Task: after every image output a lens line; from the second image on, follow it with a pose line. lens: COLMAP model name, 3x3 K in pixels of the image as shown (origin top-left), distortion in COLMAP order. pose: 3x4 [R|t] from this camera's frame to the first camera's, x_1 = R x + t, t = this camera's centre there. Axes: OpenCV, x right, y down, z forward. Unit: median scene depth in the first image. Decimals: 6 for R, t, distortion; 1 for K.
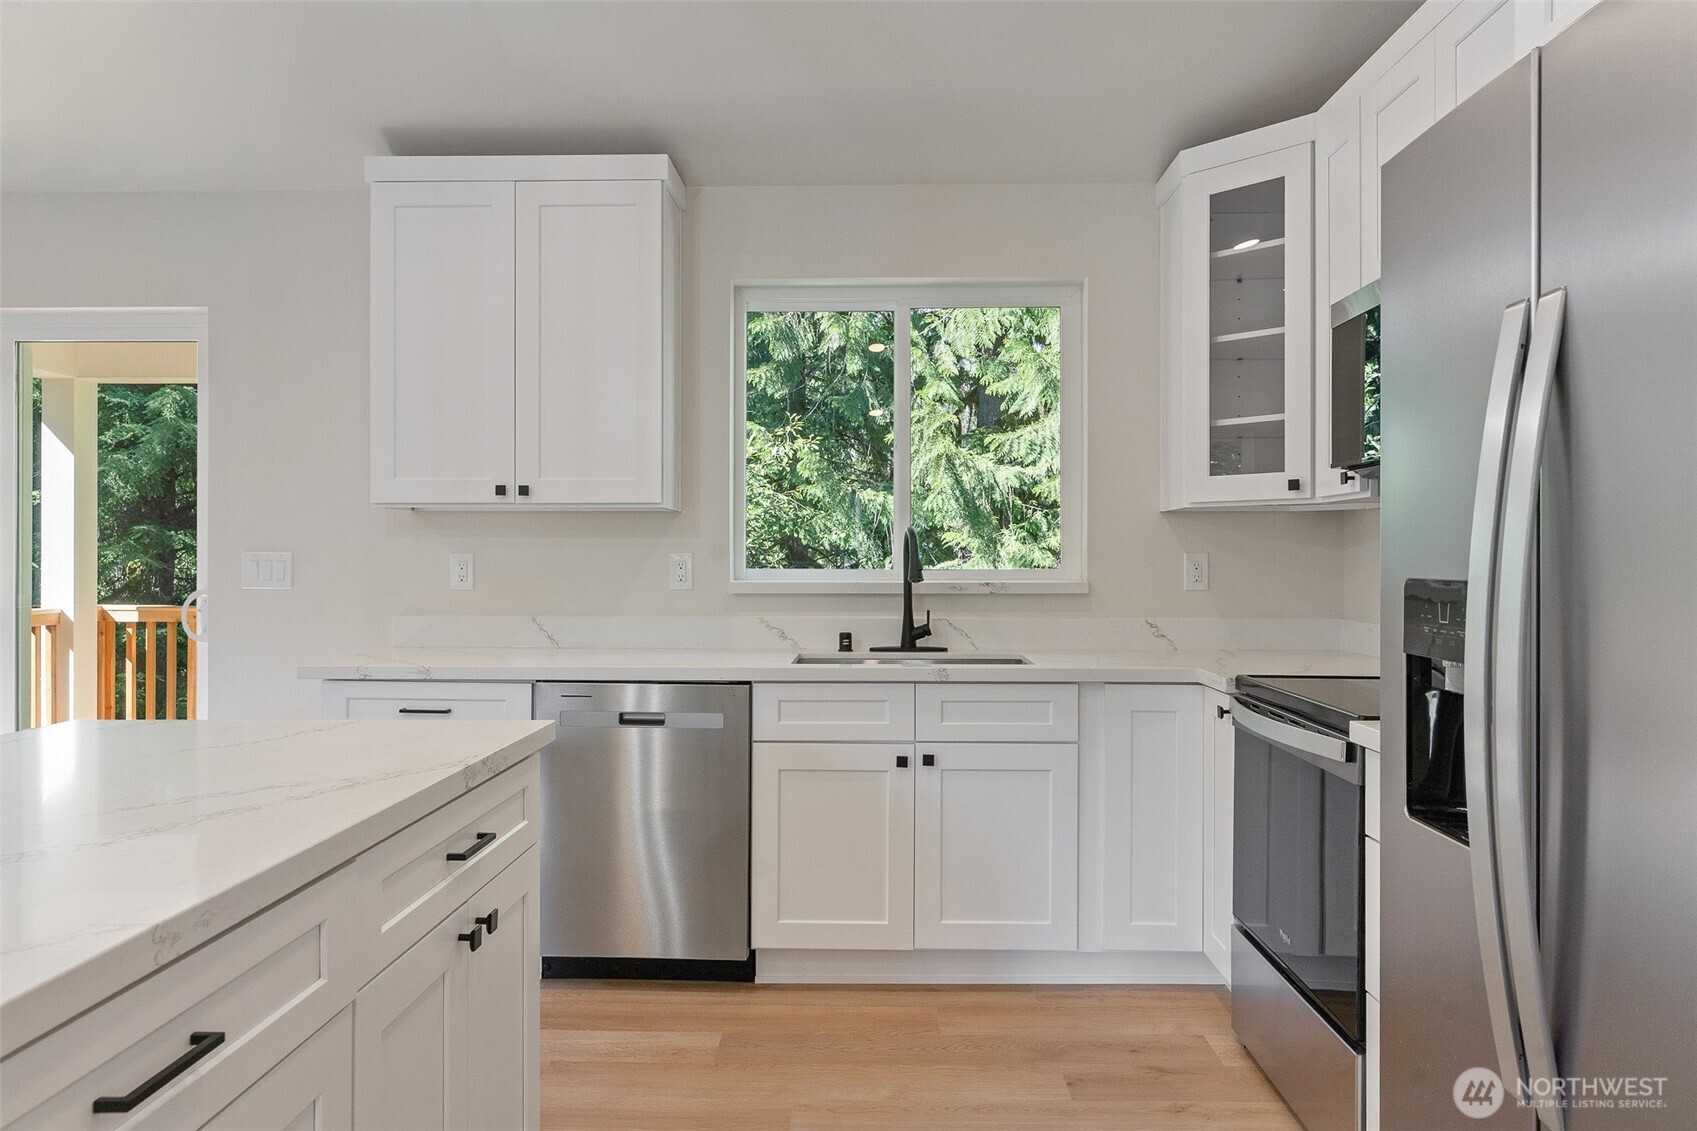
lens RADIAL K [[1174.3, 0, 851.3], [0, 1174.3, 557.6], [0, 0, 1]] dist [0.005096, 0.000689]
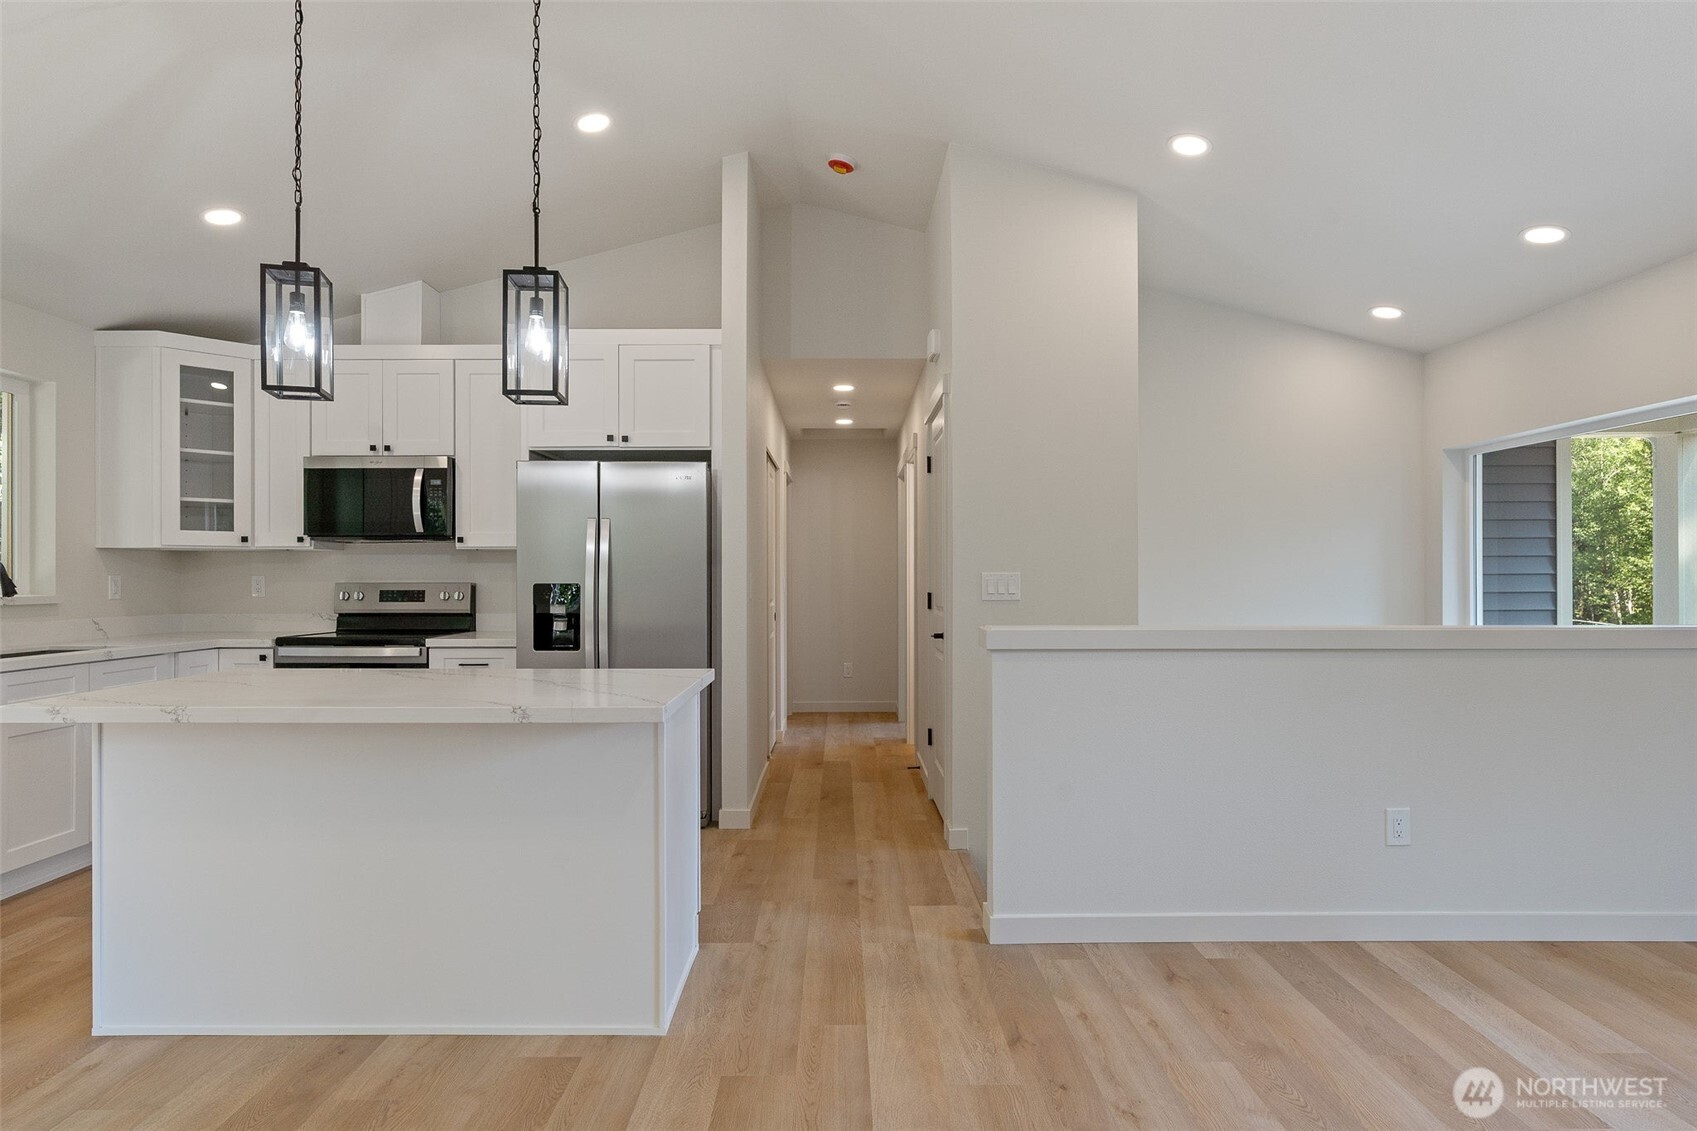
lens RADIAL K [[936.8, 0, 847.7], [0, 936.8, 576.1], [0, 0, 1]] dist [-0.003687, 0.002313]
pose [[-0.026800, -0.000917, 0.999640, -1.048268], [0.001152, 0.999999, 0.000948, -0.002470], [-0.999640, 0.001177, -0.026799, 0.067596]]
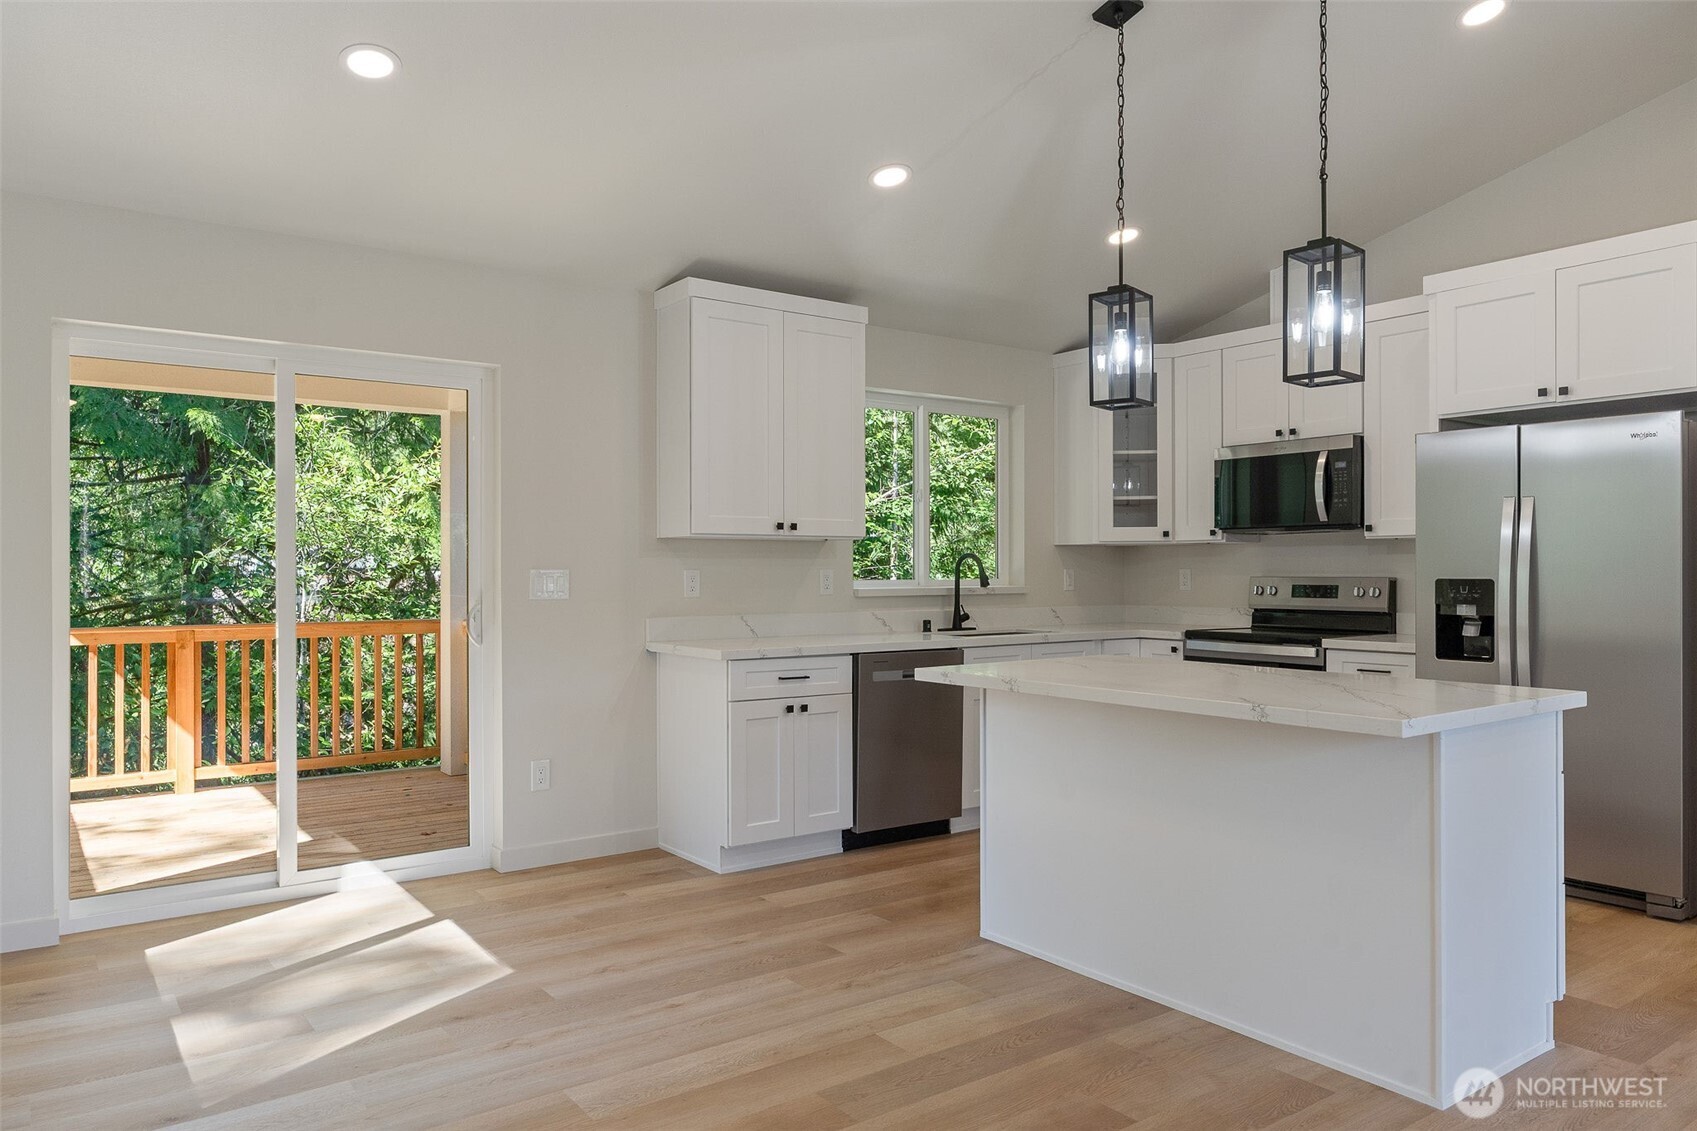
lens RADIAL K [[1146.7, 0, 847.2], [0, 1146.7, 565.5], [0, 0, 1]] dist [-0.003779, -0.000873]
pose [[0.792190, -0.000864, 0.610274, -1.090956], [0.003193, 0.999991, -0.002729, -0.005169], [-0.610266, 0.004110, 0.792186, -0.162172]]
